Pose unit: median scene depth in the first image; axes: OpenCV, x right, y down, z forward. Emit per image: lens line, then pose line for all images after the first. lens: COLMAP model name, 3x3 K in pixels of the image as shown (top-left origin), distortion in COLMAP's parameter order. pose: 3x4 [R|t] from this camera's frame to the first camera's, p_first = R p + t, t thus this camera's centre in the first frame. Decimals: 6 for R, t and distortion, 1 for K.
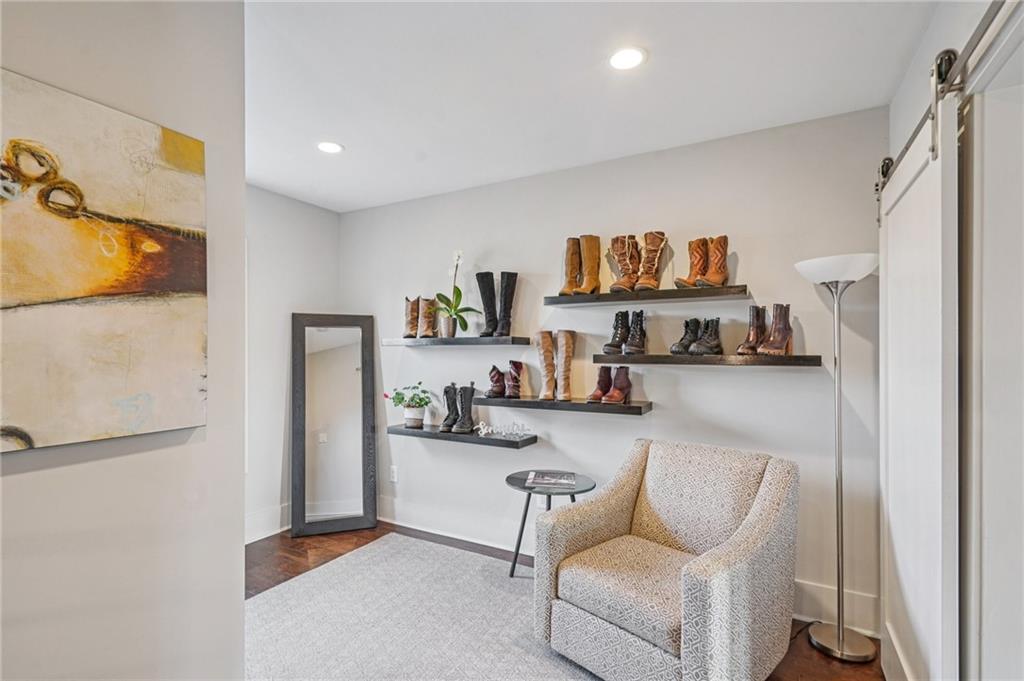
lens RADIAL K [[468.3, 0, 514.1], [0, 468.3, 347.5], [0, 0, 1]] dist [-0.003641, -0.000314]
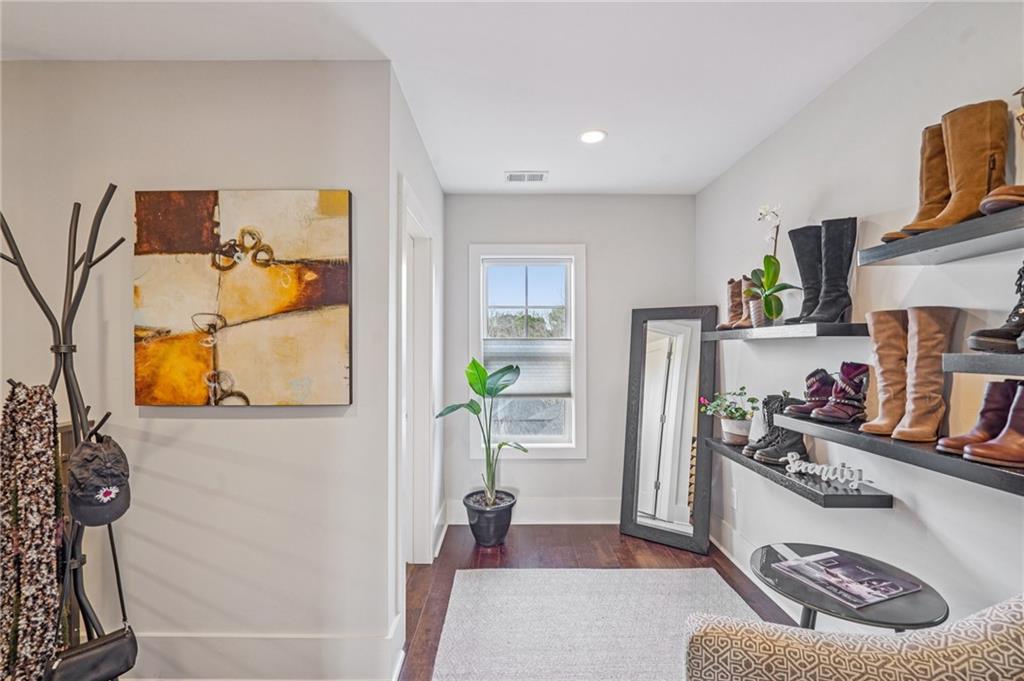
lens RADIAL K [[468.3, 0, 511.6], [0, 468.3, 341.7], [0, 0, 1]] dist [-0.003641, -0.000314]
pose [[0.499305, -0.012108, -0.866342, 0.714792], [0.010504, 0.999913, -0.007921, 0.004637], [0.866363, -0.005146, 0.499389, 0.742423]]
